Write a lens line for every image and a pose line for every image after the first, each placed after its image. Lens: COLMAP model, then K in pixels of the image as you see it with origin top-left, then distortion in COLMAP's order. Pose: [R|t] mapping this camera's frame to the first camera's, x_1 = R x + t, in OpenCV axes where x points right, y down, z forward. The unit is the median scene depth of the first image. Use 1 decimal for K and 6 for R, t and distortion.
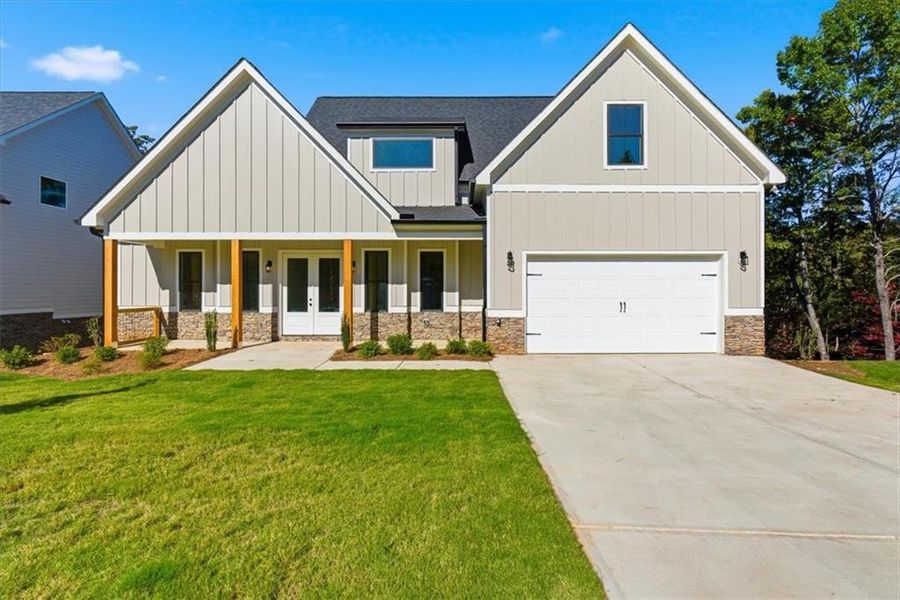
lens RADIAL K [[429.6, 0, 464.4], [0, 429.6, 293.9], [0, 0, 1]] dist [-0.000705, 0.000145]
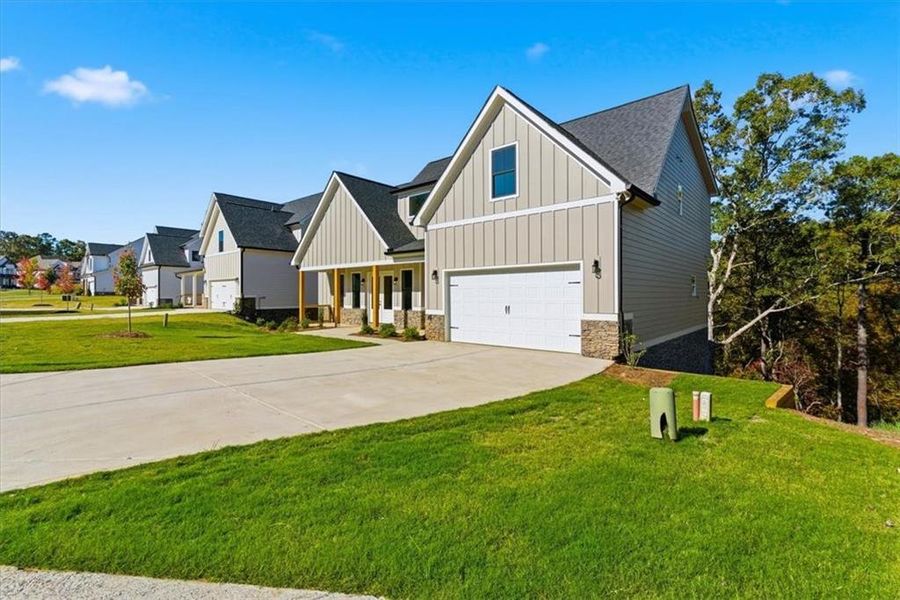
lens RADIAL K [[412.8, 0, 440.5], [0, 412.8, 299.3], [0, 0, 1]] dist [0.000279, -0.000007]
pose [[0.740223, 0.005790, -0.672336, 0.878079], [-0.000655, 0.999969, 0.007891, -0.007795], [0.672361, -0.005401, 0.740204, -0.013081]]
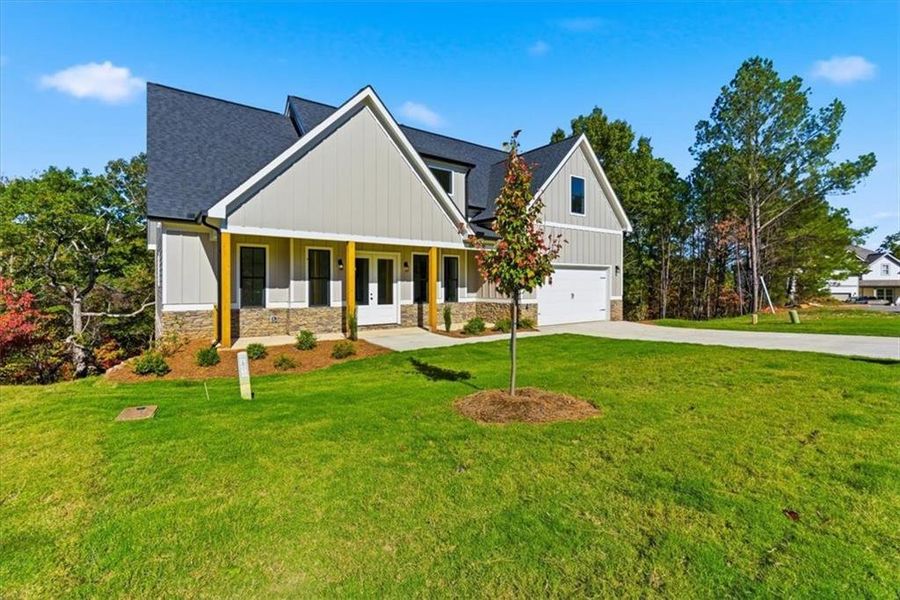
lens RADIAL K [[409.1, 0, 447.6], [0, 409.1, 298.3], [0, 0, 1]] dist [-0.001205, 0.000036]
pose [[0.808744, -0.017448, 0.587902, -0.850400], [0.006029, 0.999753, 0.021377, 0.001411], [-0.588130, -0.013744, 0.808650, -0.018929]]
